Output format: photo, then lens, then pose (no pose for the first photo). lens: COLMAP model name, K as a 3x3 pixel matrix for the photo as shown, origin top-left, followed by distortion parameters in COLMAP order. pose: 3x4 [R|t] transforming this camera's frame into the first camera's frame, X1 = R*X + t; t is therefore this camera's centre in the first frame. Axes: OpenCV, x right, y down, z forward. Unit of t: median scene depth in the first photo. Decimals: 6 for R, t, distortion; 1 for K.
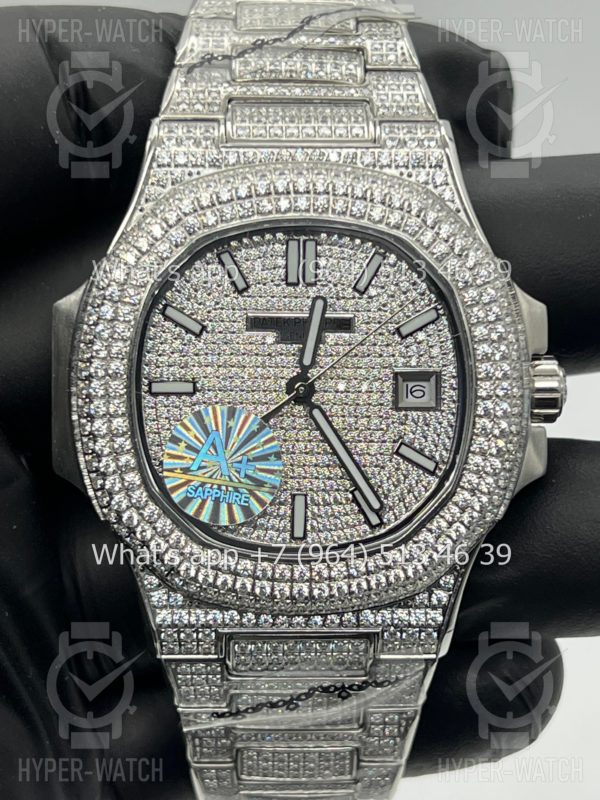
lens RADIAL K [[1884.8, 0, 295.8], [0, 1884.8, 393.2], [0, 0, 1]] dist [0.189512, 0.000000]
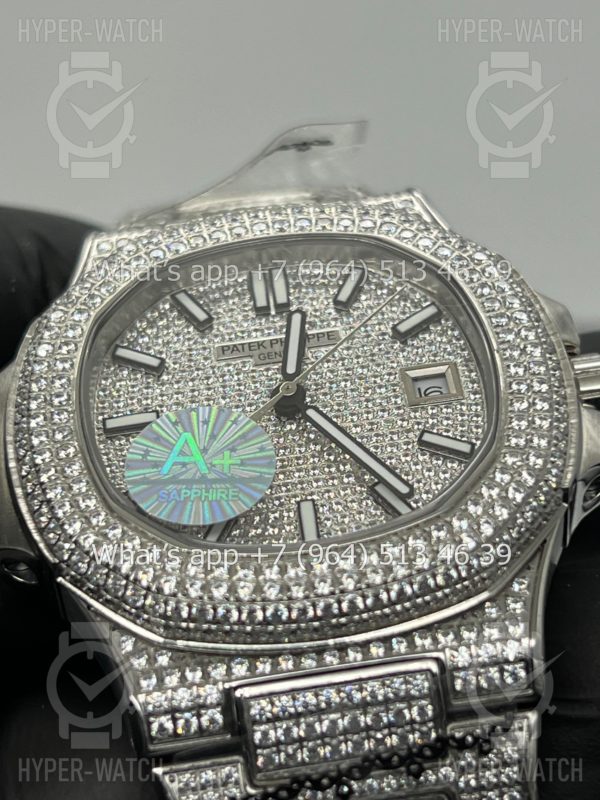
lens RADIAL K [[1884.8, 0, 299.3], [0, 1884.8, 398.2], [0, 0, 1]] dist [0.189512, 0.000000]
pose [[0.986268, -0.163597, 0.022620, -0.011125], [0.138364, 0.743719, -0.654017, 0.528220], [0.090173, 0.648166, 0.756142, 0.385905]]
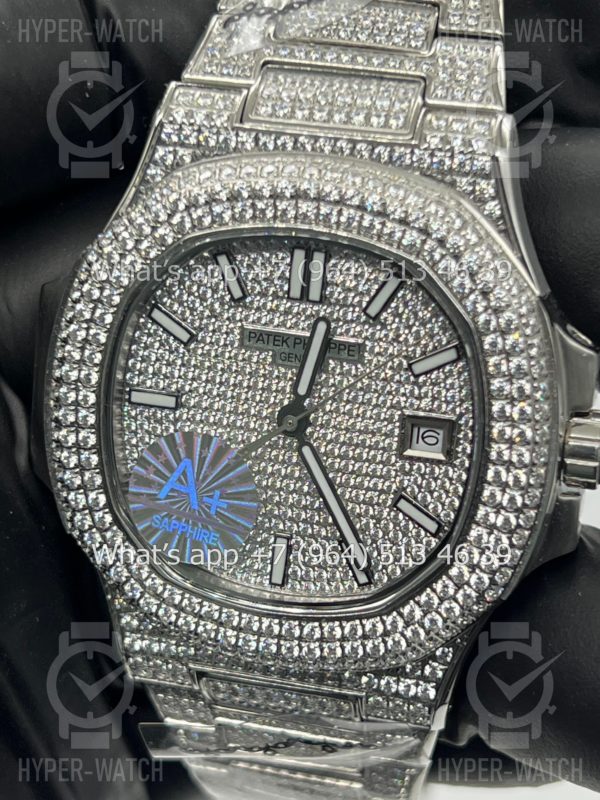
lens RADIAL K [[1884.8, 0, 299.8], [0, 1884.8, 400.3], [0, 0, 1]] dist [0.189512, 0.000000]
pose [[0.960693, 0.132439, -0.243986, 0.215820], [-0.087836, 0.978727, 0.185412, -0.172195], [0.263351, -0.156693, 0.951889, 0.175316]]
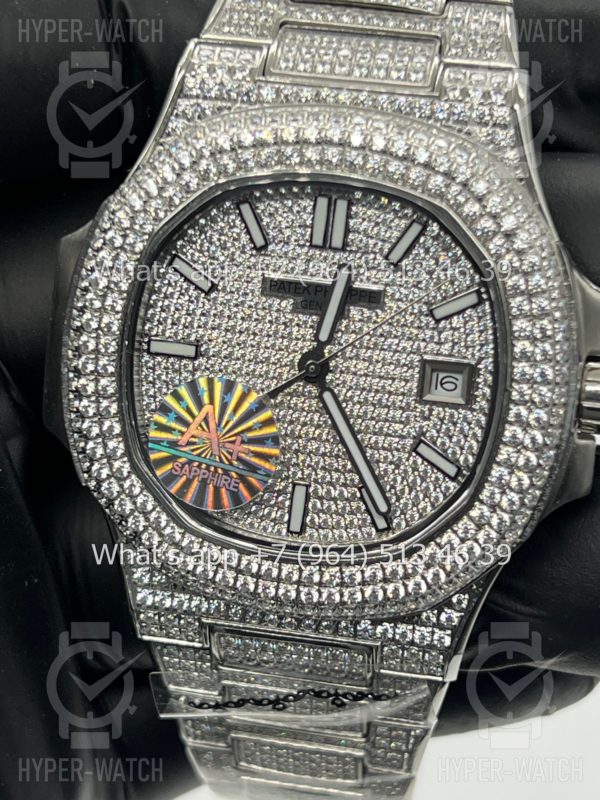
lens RADIAL K [[1884.8, 0, 298.1], [0, 1884.8, 395.4], [0, 0, 1]] dist [0.189512, 0.000000]
pose [[0.977514, 0.117976, -0.174781, 0.150749], [-0.101229, 0.989636, 0.101846, -0.077856], [0.184985, -0.081863, 0.979326, 0.134316]]
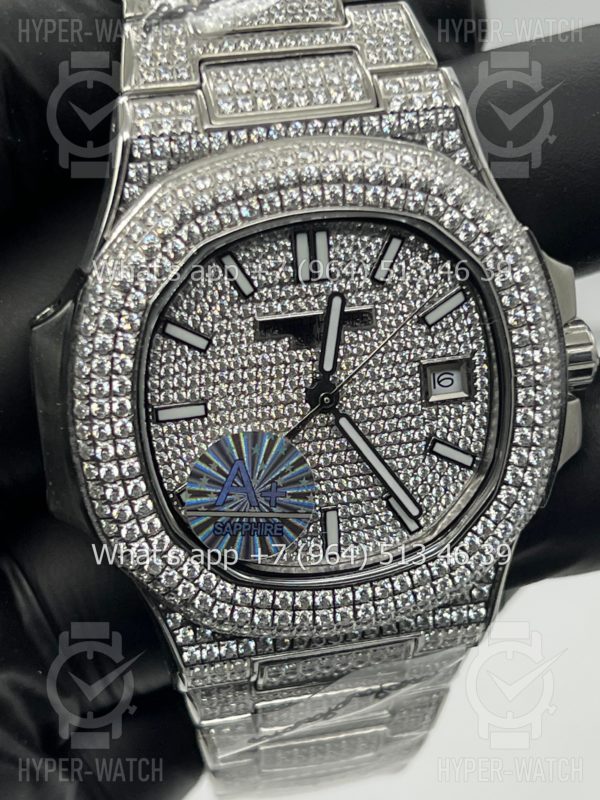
lens RADIAL K [[1884.8, 0, 303.2], [0, 1884.8, 399.8], [0, 0, 1]] dist [0.189512, 0.000000]
pose [[0.980194, -0.118038, 0.159019, -0.148950], [0.082091, 0.972899, 0.216167, -0.194851], [-0.180225, -0.198832, 0.963320, 0.138790]]
